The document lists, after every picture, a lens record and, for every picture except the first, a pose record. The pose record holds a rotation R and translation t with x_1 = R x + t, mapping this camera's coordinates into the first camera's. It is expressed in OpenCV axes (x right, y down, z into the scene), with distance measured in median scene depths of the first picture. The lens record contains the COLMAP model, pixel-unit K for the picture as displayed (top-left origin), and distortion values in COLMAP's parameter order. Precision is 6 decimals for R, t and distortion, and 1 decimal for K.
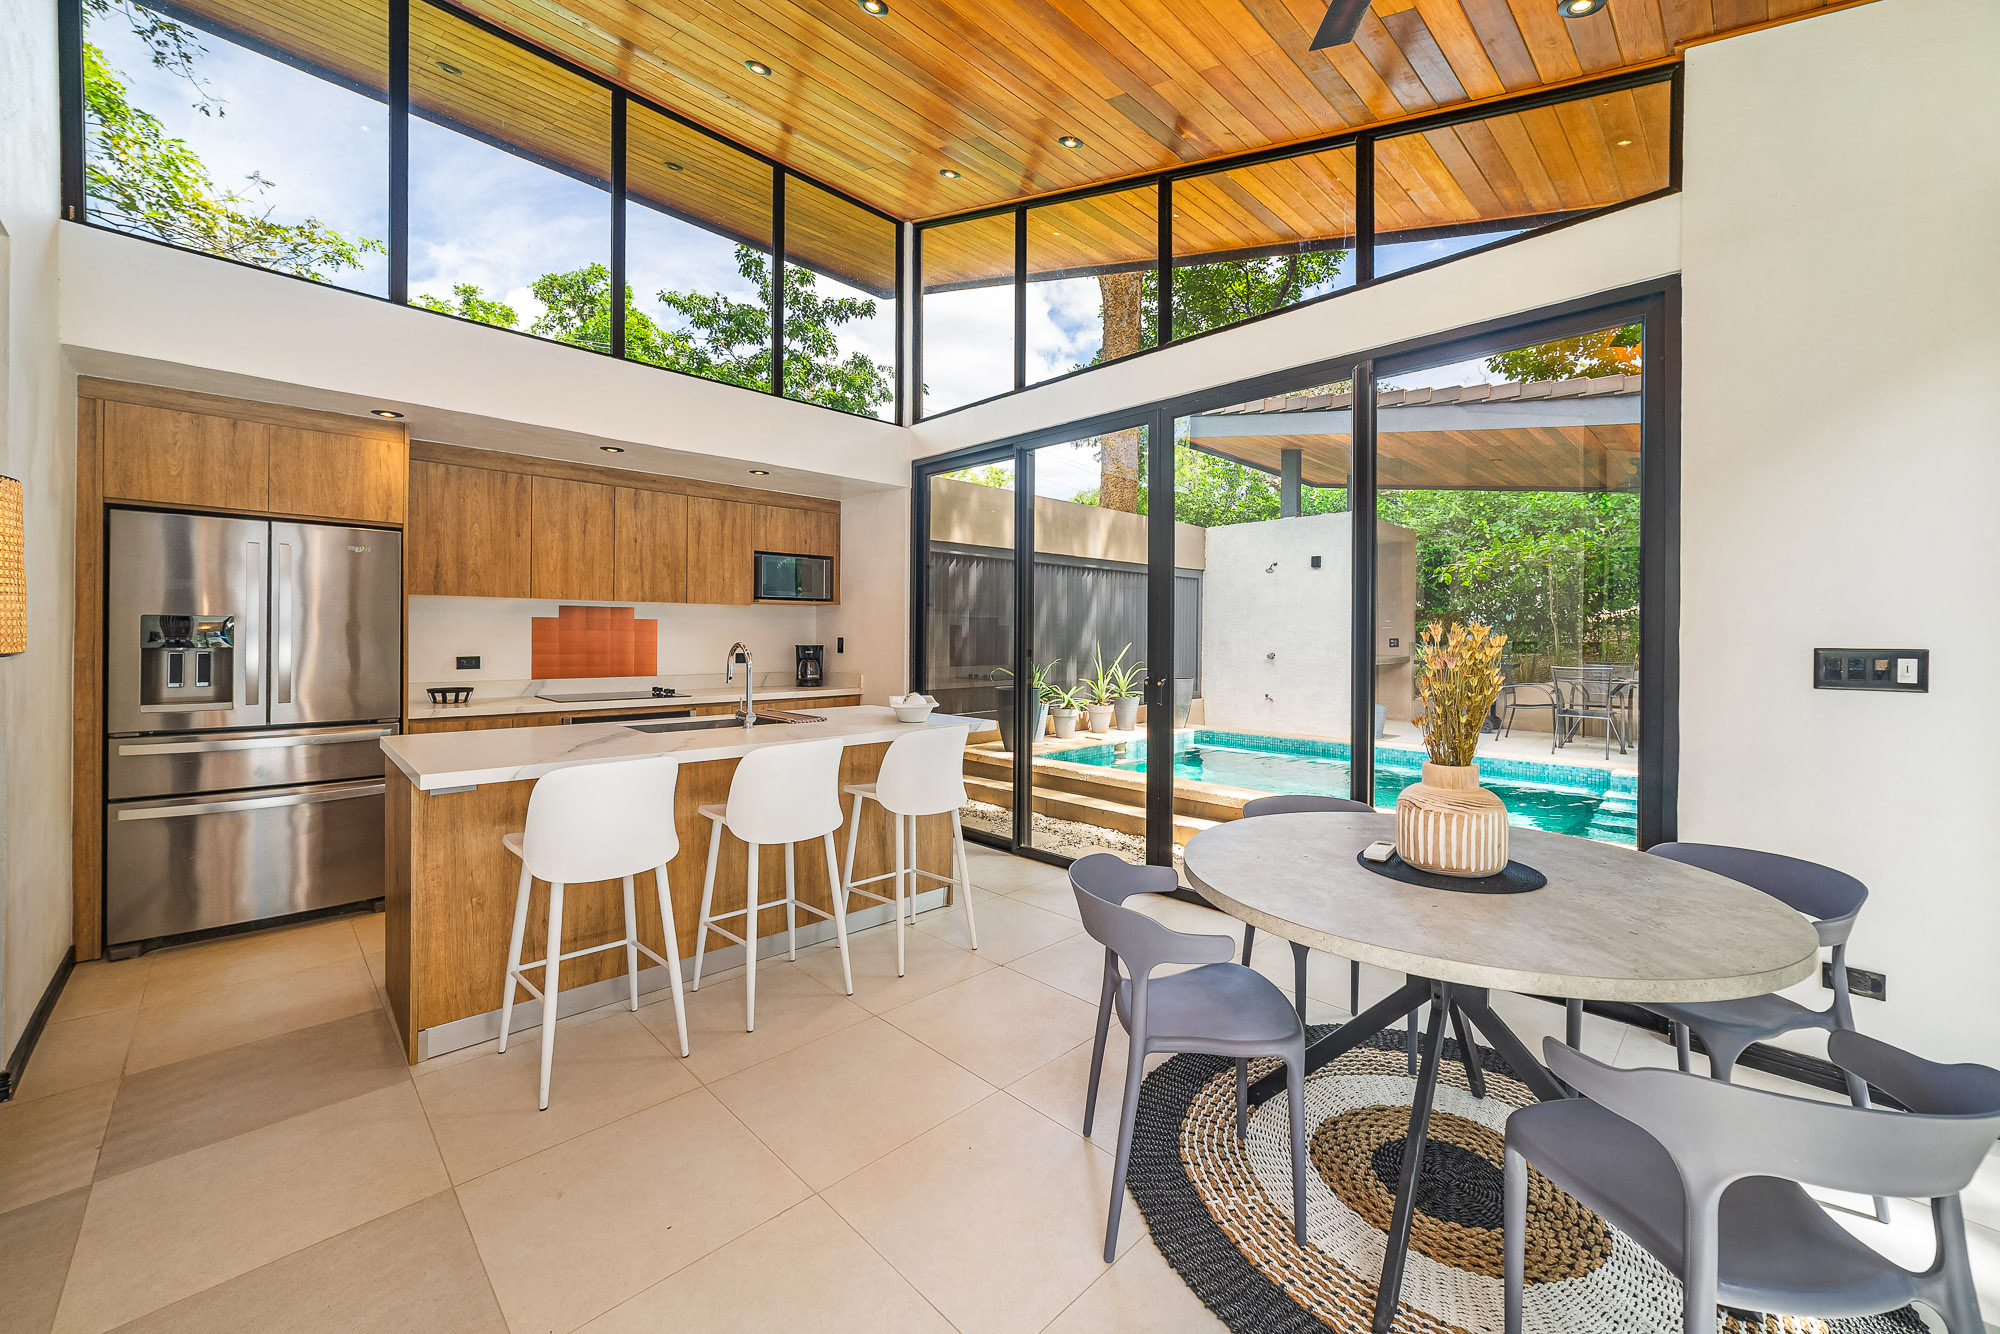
lens RADIAL K [[781.9, 0, 977.3], [0, 781.9, 637.6], [0, 0, 1]] dist [-0.005909, 0.000556]
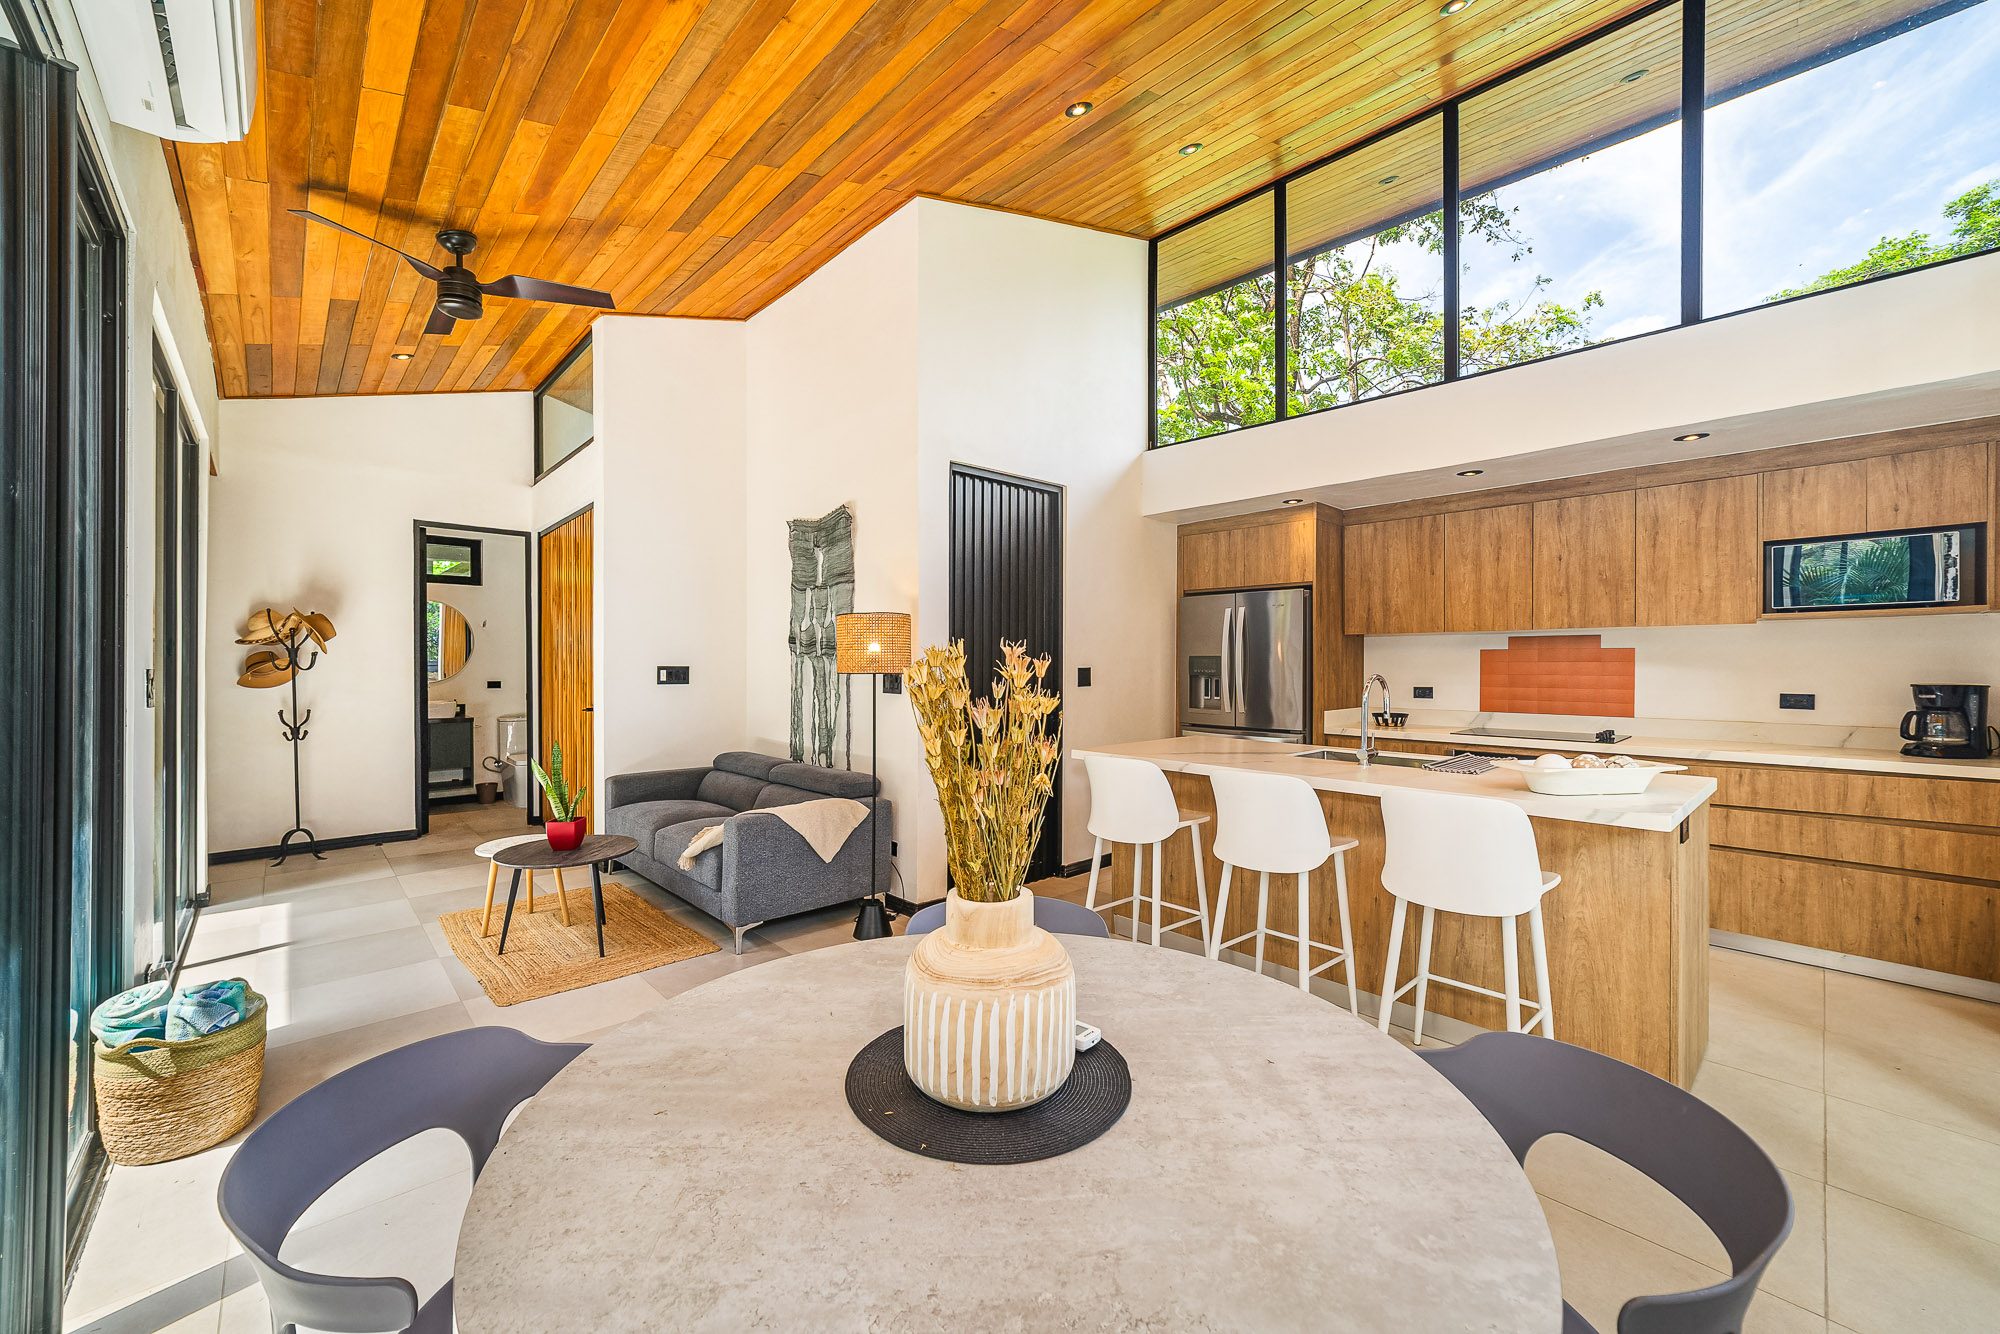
lens RADIAL K [[794.4, 0, 999.1], [0, 794.4, 665.1], [0, 0, 1]] dist [-0.007628, 0.001272]
pose [[-0.022434, -0.004060, -0.999740, 0.473863], [-0.003260, 0.999987, -0.003988, 0.000111], [0.999743, 0.003170, -0.022447, 0.408144]]
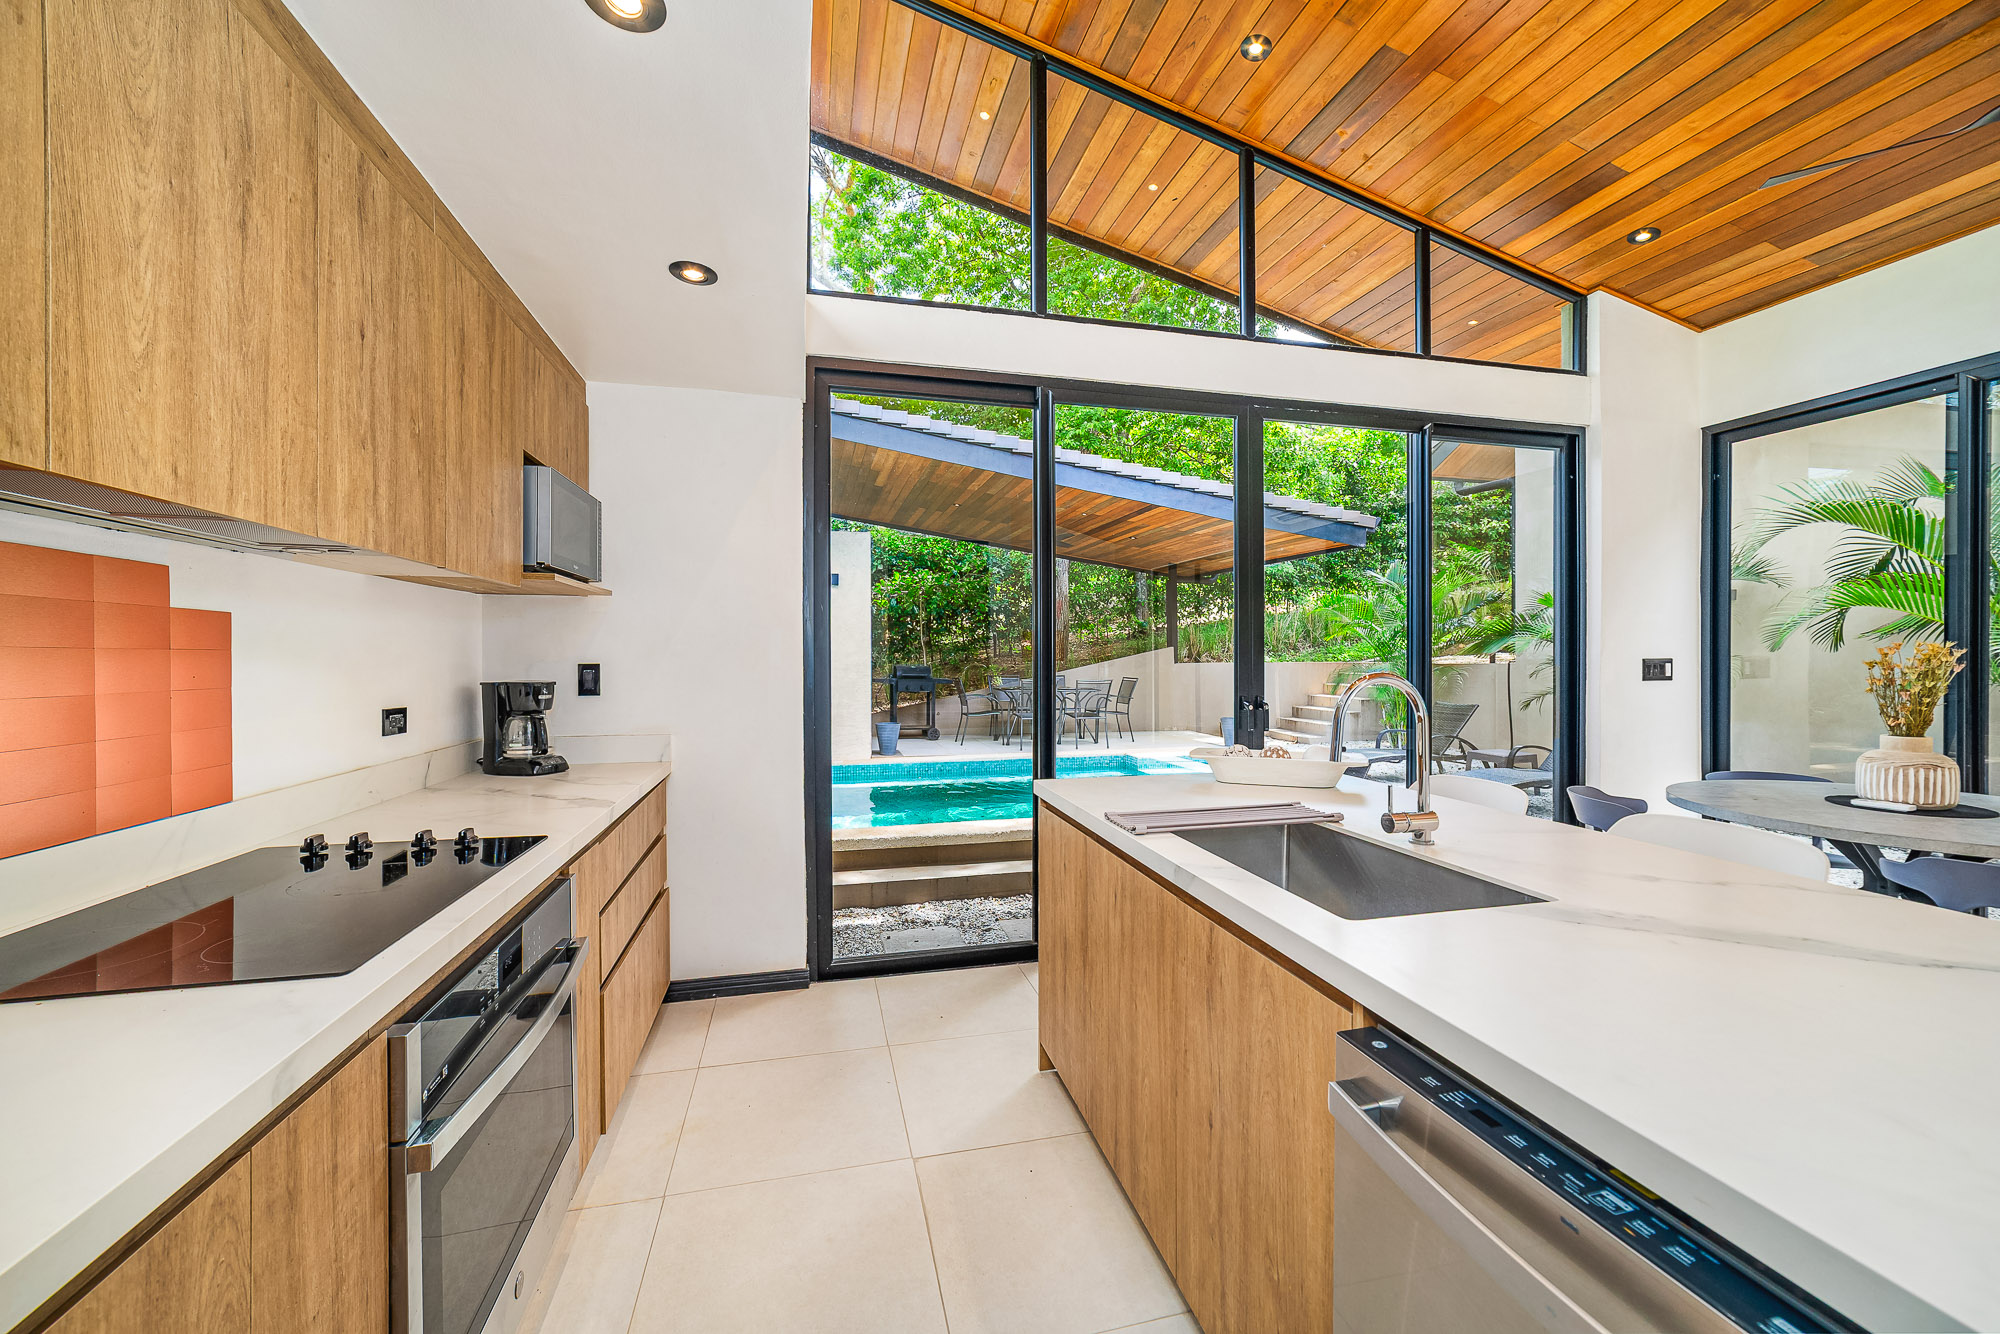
lens RADIAL K [[781.9, 0, 1000.8], [0, 781.9, 660.6], [0, 0, 1]] dist [-0.005909, 0.000556]
pose [[0.489918, -0.011219, 0.871696, -0.590600], [0.009151, 0.999928, 0.007726, -0.004487], [-0.871720, 0.004192, 0.489986, 0.680663]]
